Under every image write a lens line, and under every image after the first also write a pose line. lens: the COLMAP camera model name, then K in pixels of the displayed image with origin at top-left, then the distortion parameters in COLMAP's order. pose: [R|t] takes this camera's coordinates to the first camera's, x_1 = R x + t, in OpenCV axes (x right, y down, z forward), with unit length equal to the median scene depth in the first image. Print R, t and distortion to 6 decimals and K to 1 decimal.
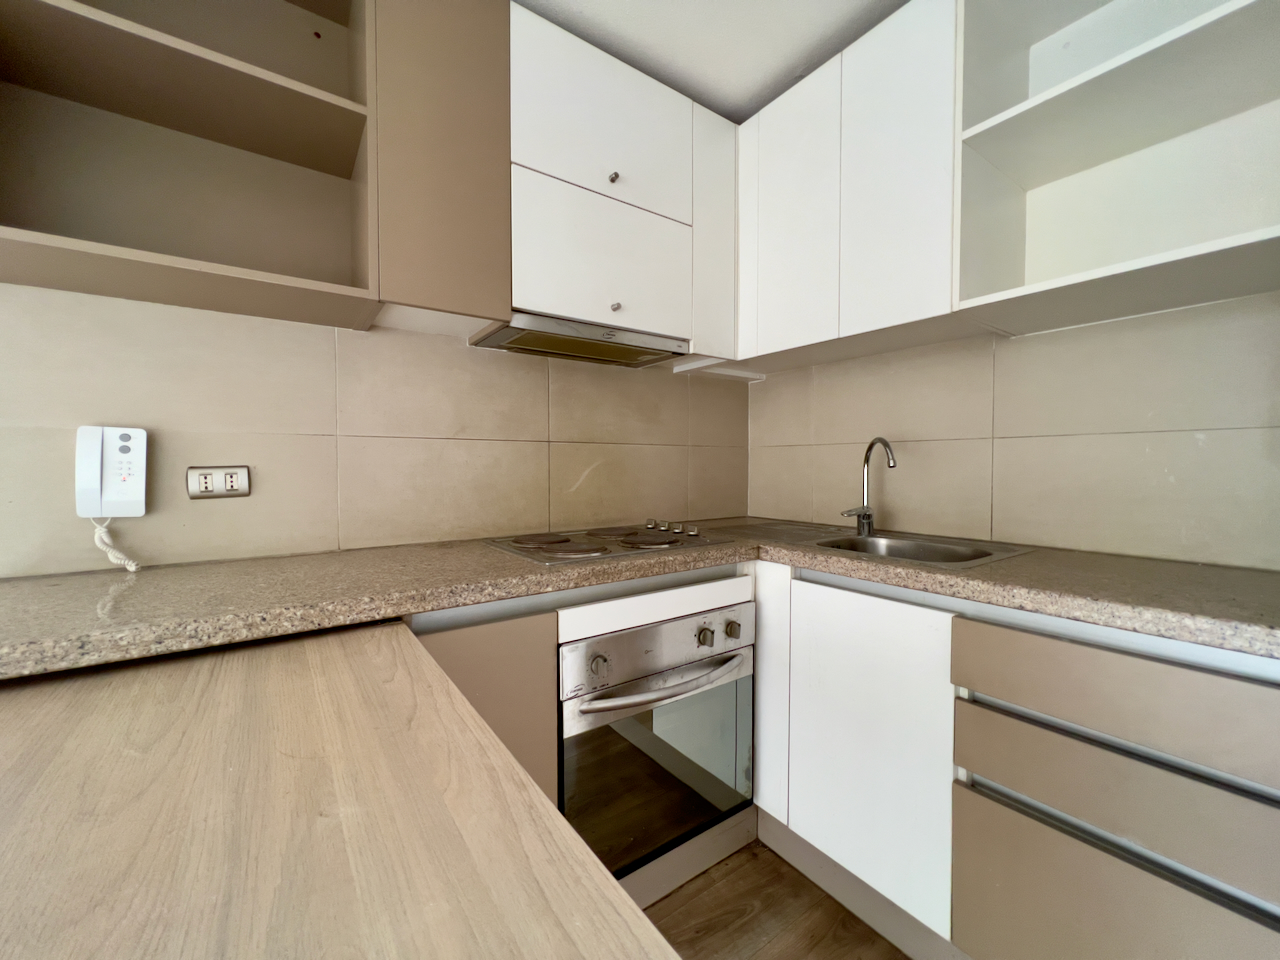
lens RADIAL K [[511.9, 0, 640.0], [0, 511.9, 480.0], [0, 0, 1]] dist [-0.002287, -0.000191]
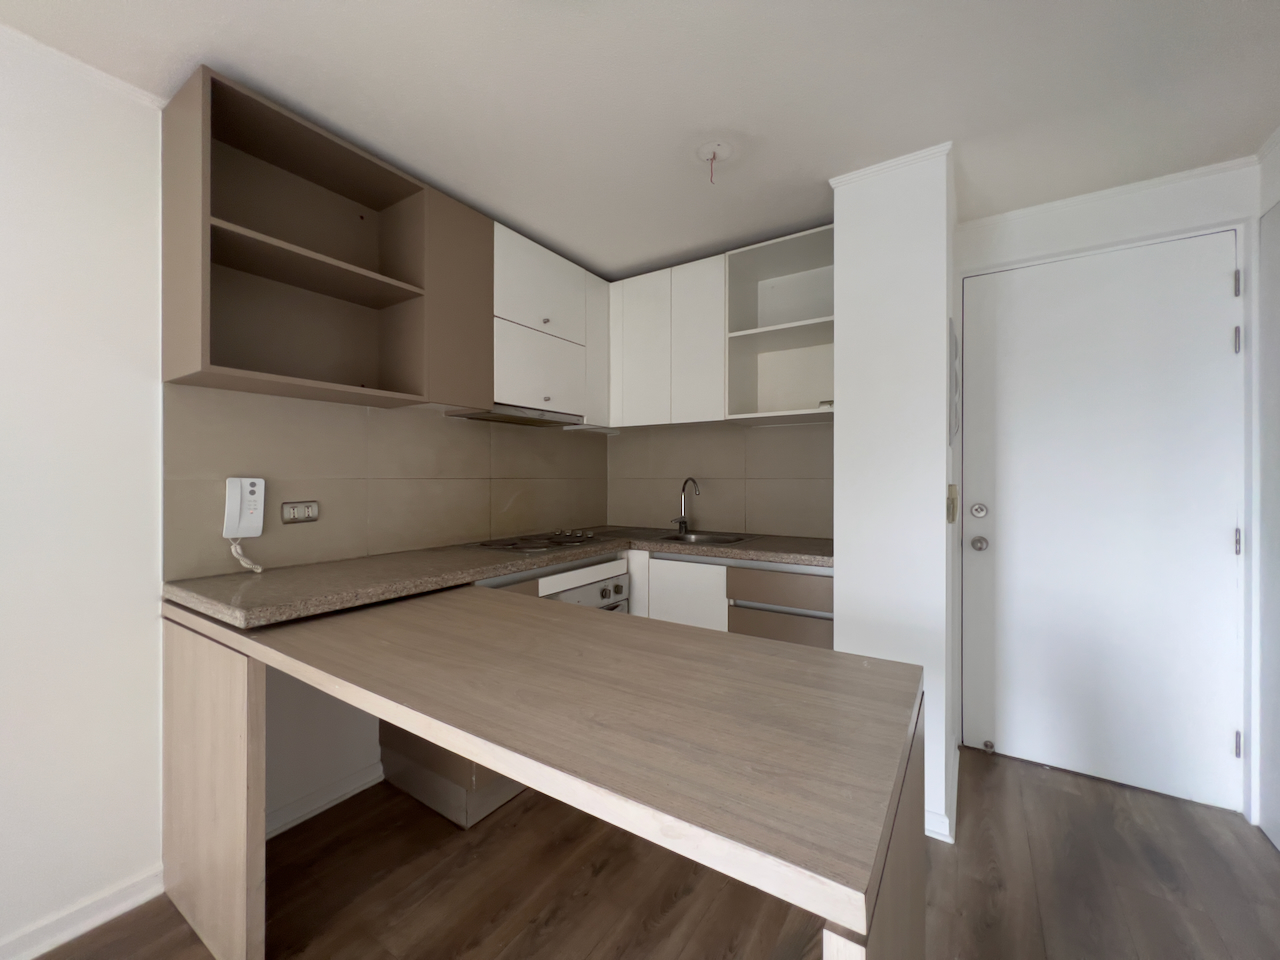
lens RADIAL K [[511.9, 0, 640.0], [0, 511.9, 480.0], [0, 0, 1]] dist [-0.002287, -0.000191]
pose [[0.931116, -0.000034, 0.364723, -0.404639], [0.008916, 0.999703, -0.022667, -0.042968], [-0.364614, 0.024357, 0.930840, -0.692622]]
